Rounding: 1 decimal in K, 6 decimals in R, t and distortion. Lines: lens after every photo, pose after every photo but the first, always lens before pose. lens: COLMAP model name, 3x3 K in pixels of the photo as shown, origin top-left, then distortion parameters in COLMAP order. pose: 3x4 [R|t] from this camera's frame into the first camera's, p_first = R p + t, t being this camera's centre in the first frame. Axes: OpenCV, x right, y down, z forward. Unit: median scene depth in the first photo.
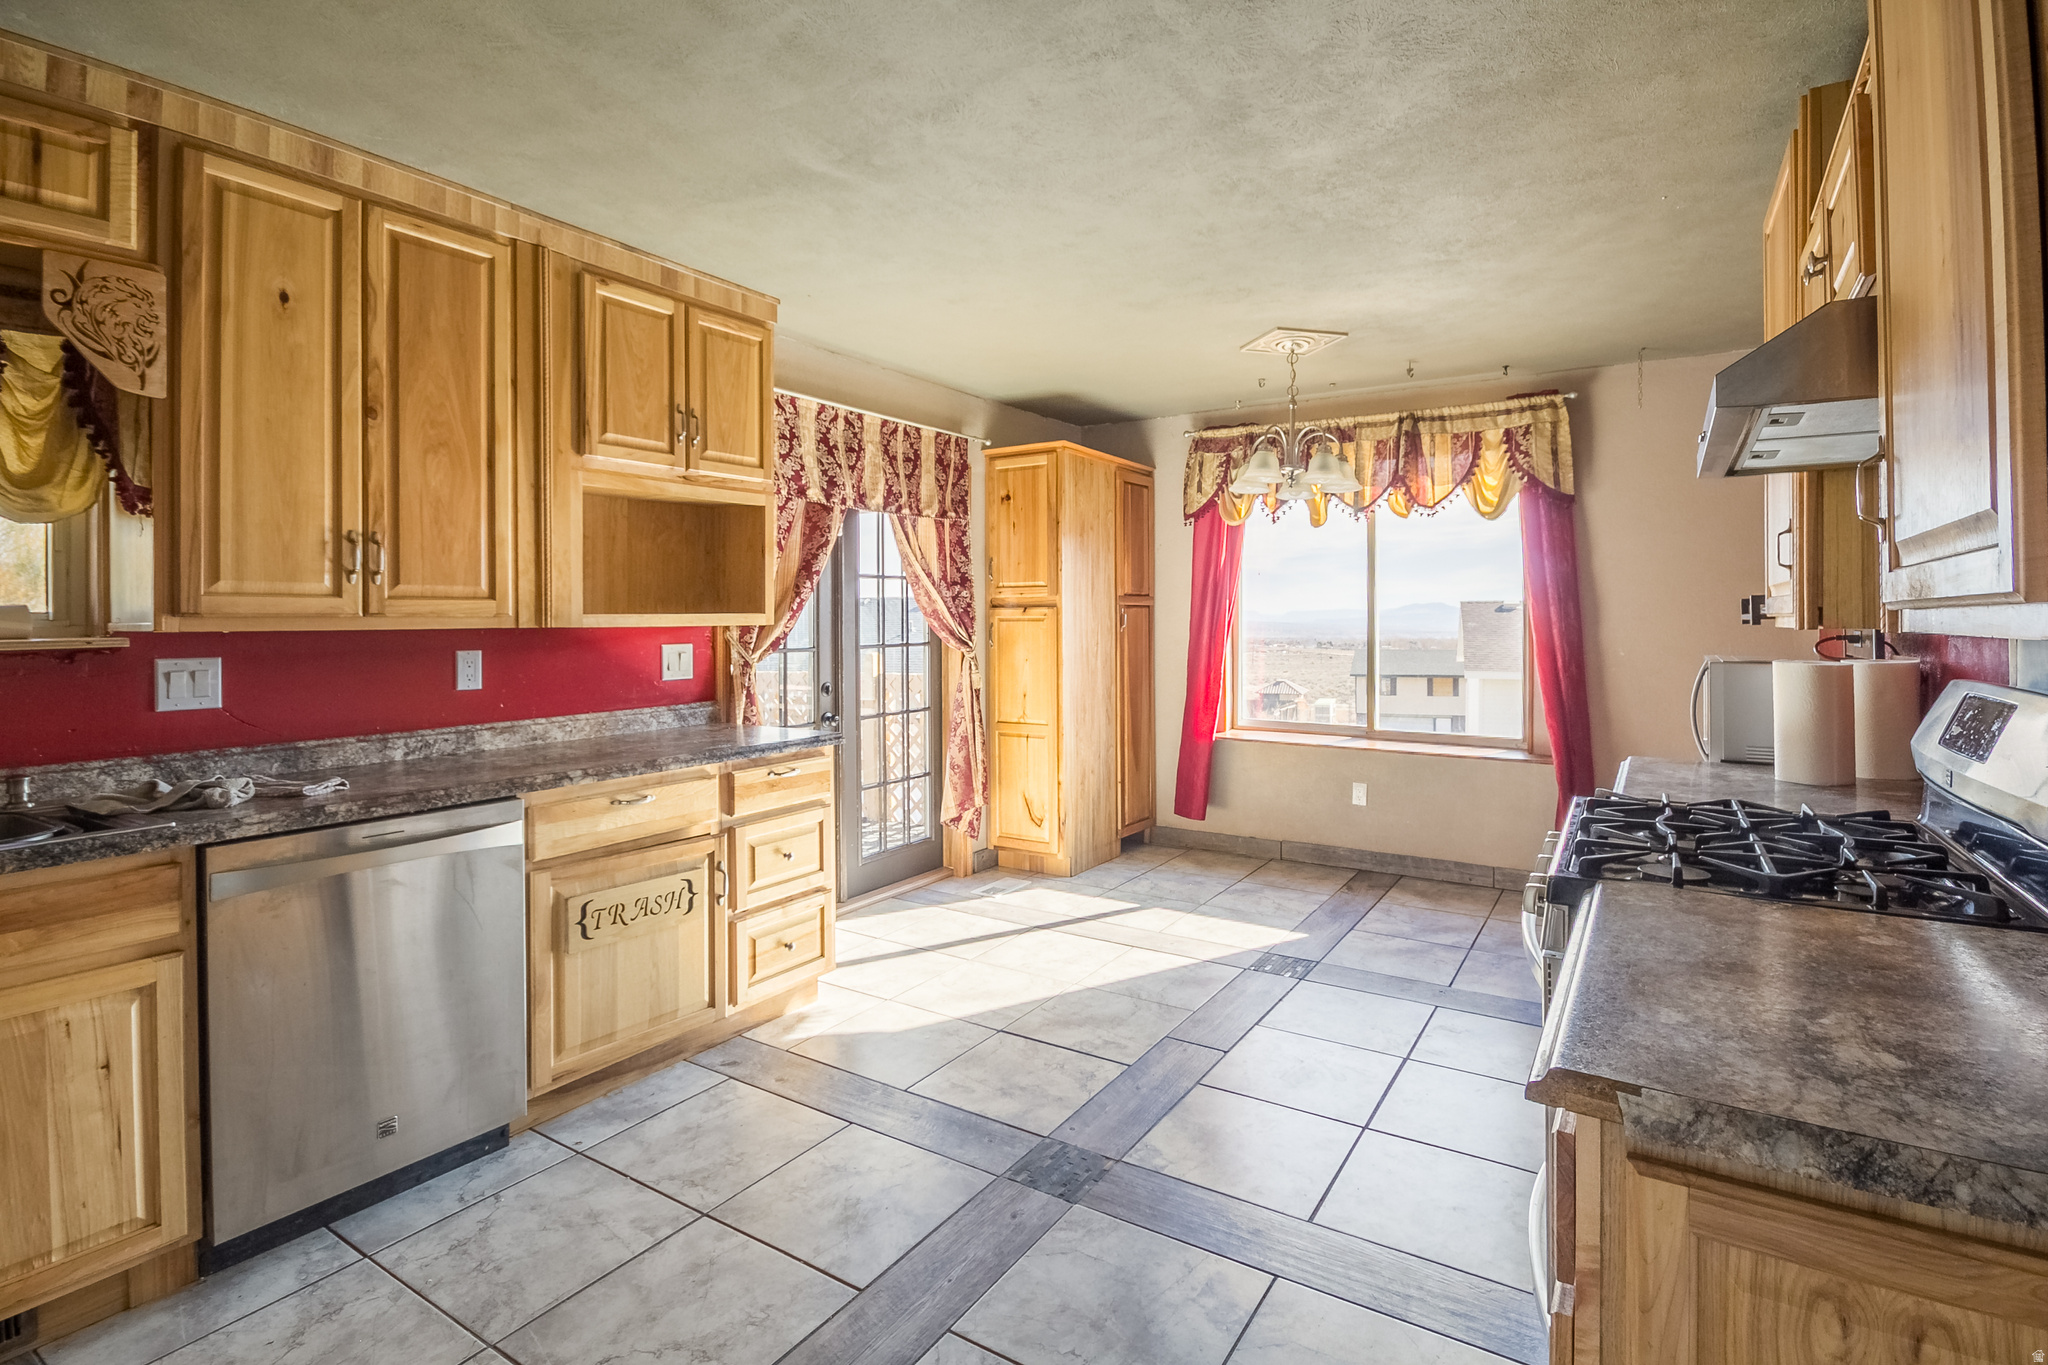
lens RADIAL K [[968.8, 0, 1019.5], [0, 968.8, 599.1], [0, 0, 1]] dist [0.000619, -0.000279]
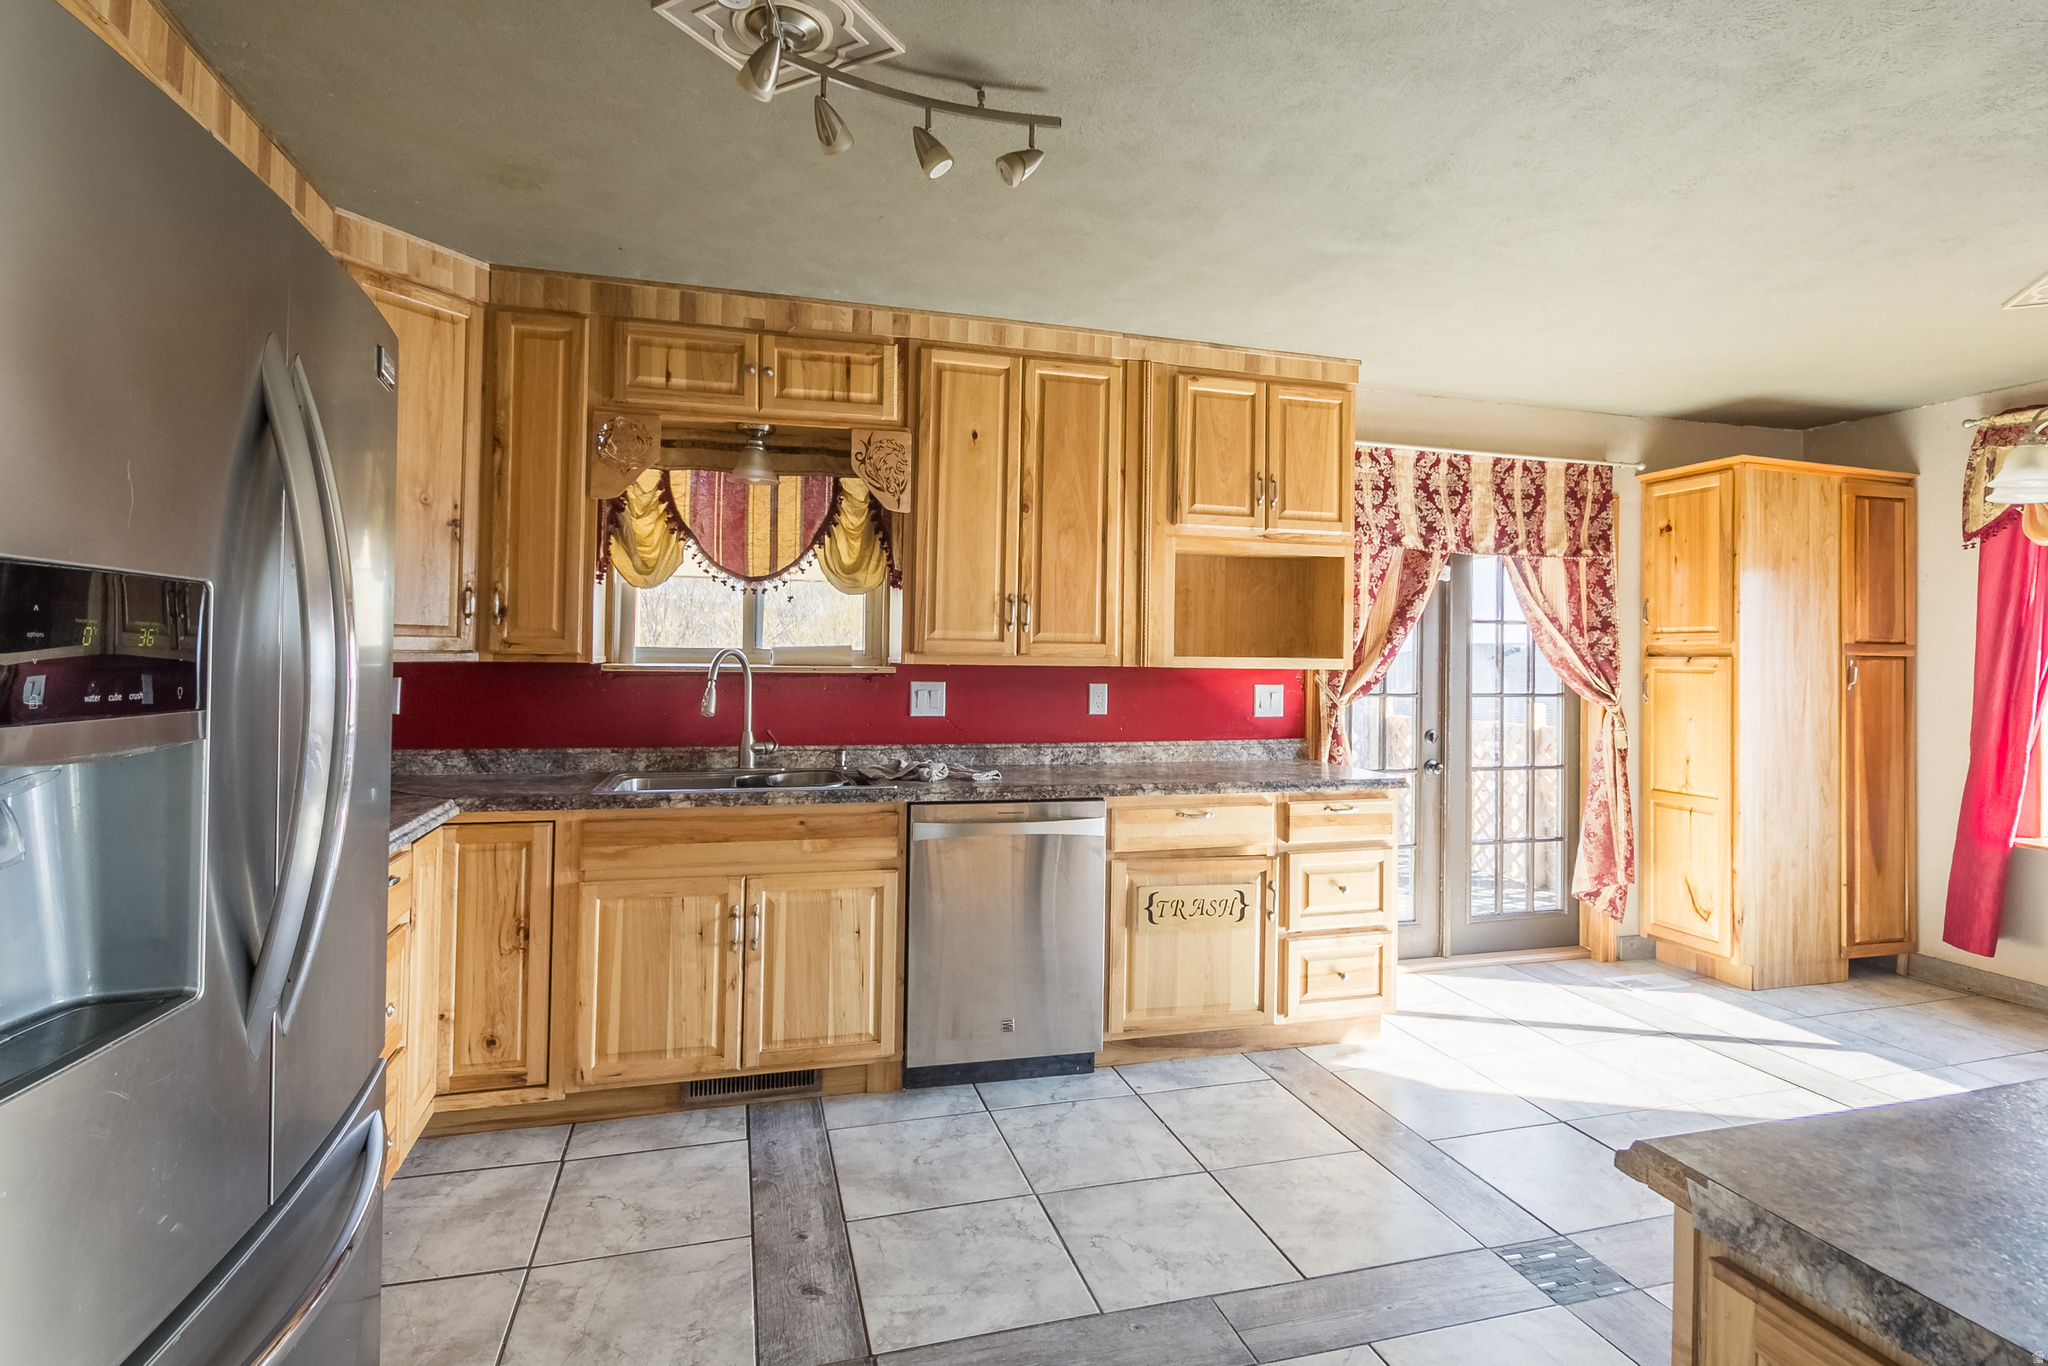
lens RADIAL K [[968.8, 0, 1019.5], [0, 968.8, 599.6], [0, 0, 1]] dist [0.000619, -0.000279]
pose [[0.759317, -0.022929, -0.650317, 0.197467], [-0.006169, 0.999080, -0.042428, -0.002982], [0.650692, 0.036228, 0.758477, -0.042568]]
